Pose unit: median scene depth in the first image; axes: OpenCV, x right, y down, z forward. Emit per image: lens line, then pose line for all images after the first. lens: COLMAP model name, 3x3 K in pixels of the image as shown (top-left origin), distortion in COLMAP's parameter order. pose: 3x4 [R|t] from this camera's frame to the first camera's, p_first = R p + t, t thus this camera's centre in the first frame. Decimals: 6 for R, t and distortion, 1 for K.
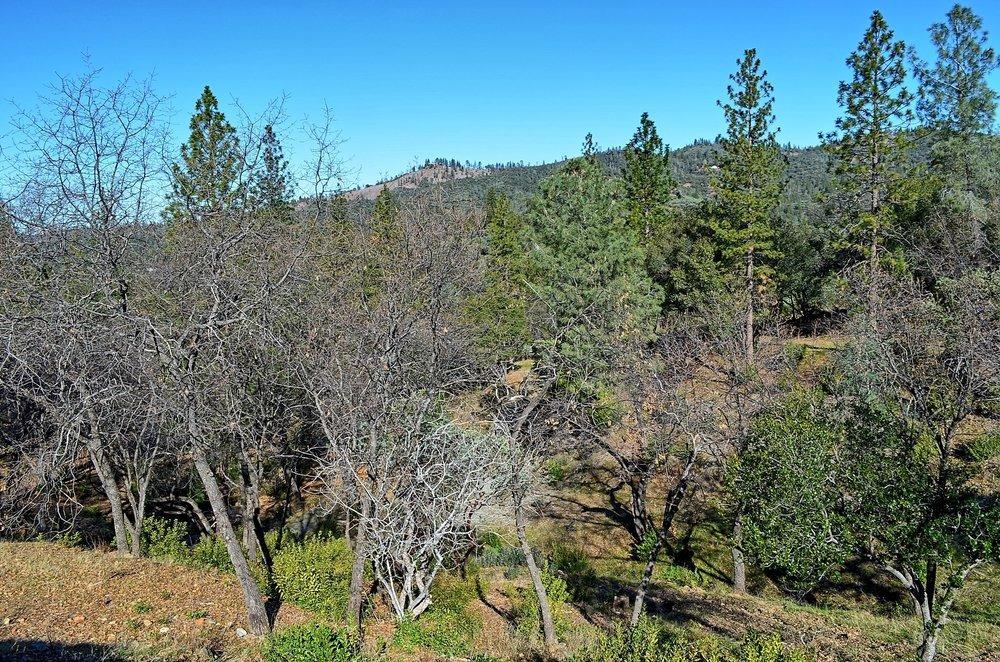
lens RADIAL K [[789.9, 0, 502.9], [0, 789.9, 328.8], [0, 0, 1]] dist [-0.086654, 0.016308]
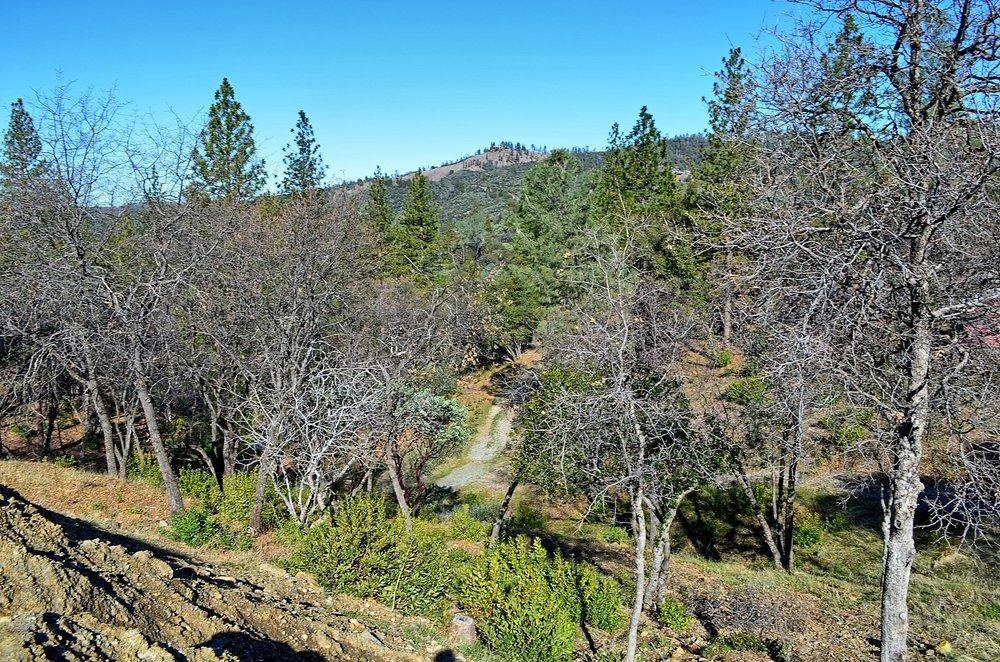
lens RADIAL K [[789.9, 0, 502.9], [0, 789.9, 328.8], [0, 0, 1]] dist [-0.086654, 0.016308]
pose [[0.996285, 0.038361, -0.077102, 0.088488], [-0.036835, 0.999098, 0.021114, 0.006233], [0.077843, -0.018196, 0.996800, -0.065261]]
